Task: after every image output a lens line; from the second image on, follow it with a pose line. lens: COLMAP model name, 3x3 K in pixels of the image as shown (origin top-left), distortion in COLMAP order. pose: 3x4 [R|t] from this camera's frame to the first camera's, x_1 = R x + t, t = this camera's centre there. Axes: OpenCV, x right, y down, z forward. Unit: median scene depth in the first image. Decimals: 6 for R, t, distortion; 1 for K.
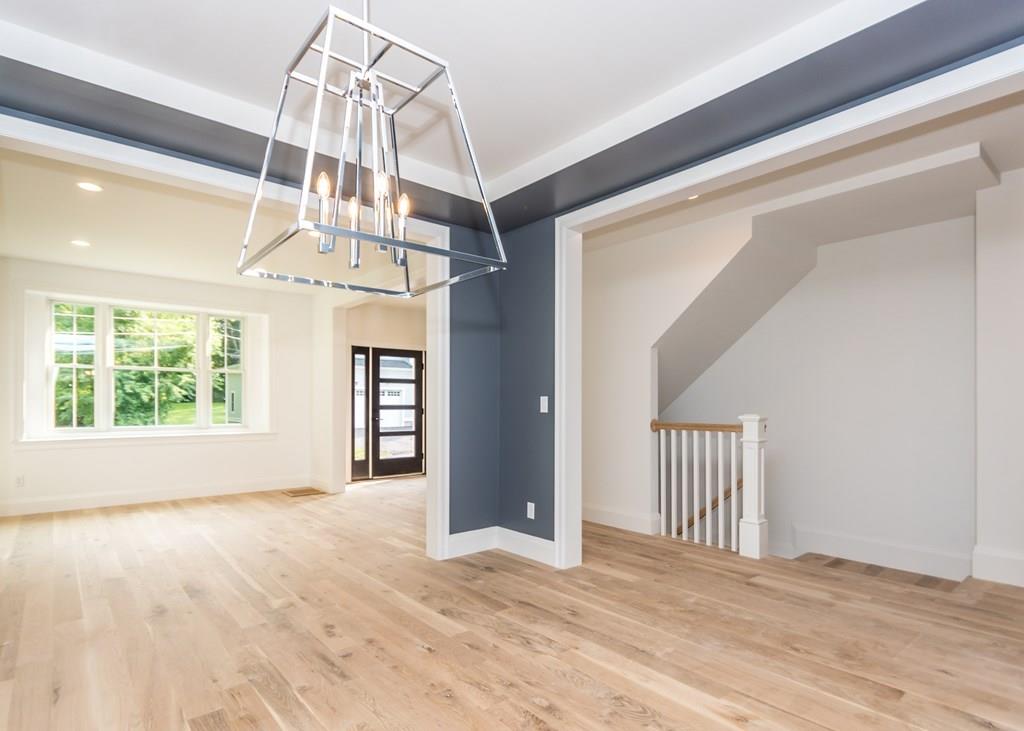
lens RADIAL K [[537.6, 0, 511.1], [0, 537.6, 404.1], [0, 0, 1]] dist [-0.003403, -0.000513]
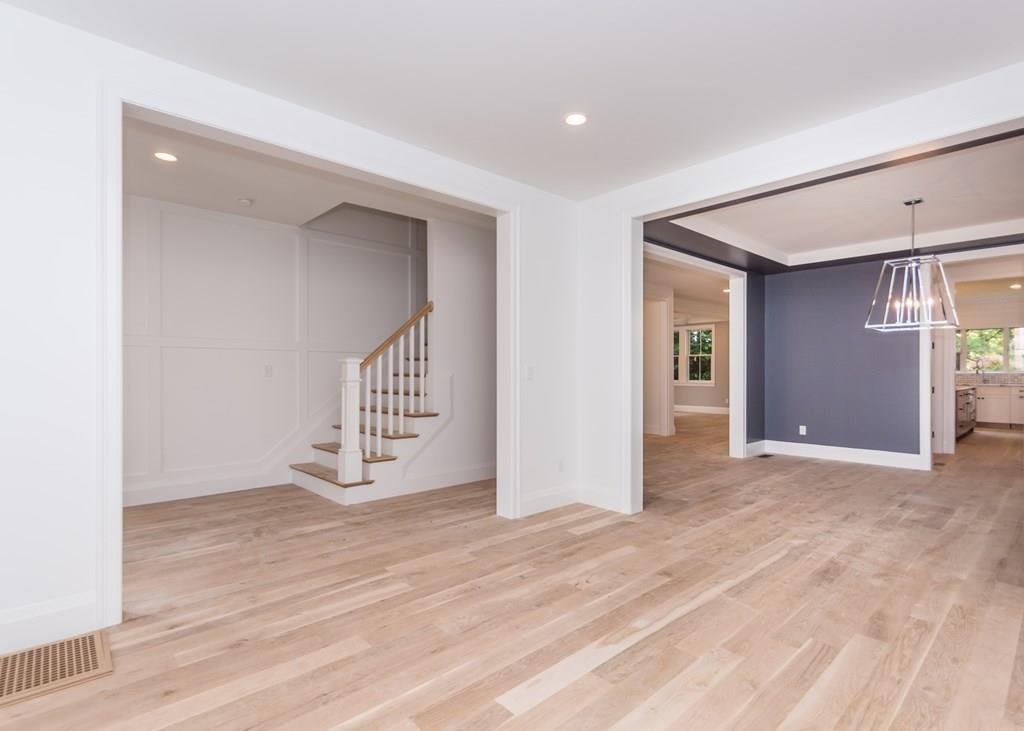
lens RADIAL K [[518.3, 0, 532.9], [0, 518.3, 374.4], [0, 0, 1]] dist [0.004251, -0.000647]
pose [[-0.063635, -0.005133, 0.997960, -1.484334], [0.001346, 0.999985, 0.005230, 0.000592], [-0.997972, 0.001676, -0.063627, 1.606777]]
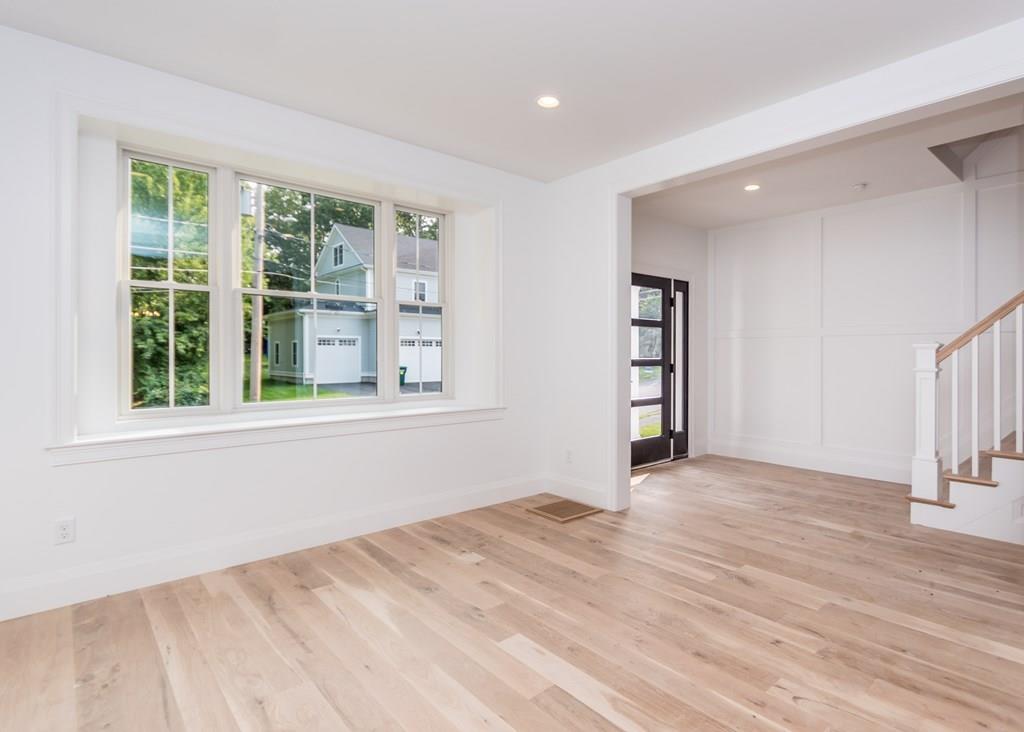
lens RADIAL K [[537.1, 0, 573.7], [0, 537.1, 360.3], [0, 0, 1]] dist [0.003975, -0.000238]
pose [[0.998275, -0.001119, 0.058706, -0.886821], [0.000532, 0.999950, 0.010011, -0.010769], [-0.058715, -0.009963, 0.998225, 0.900891]]
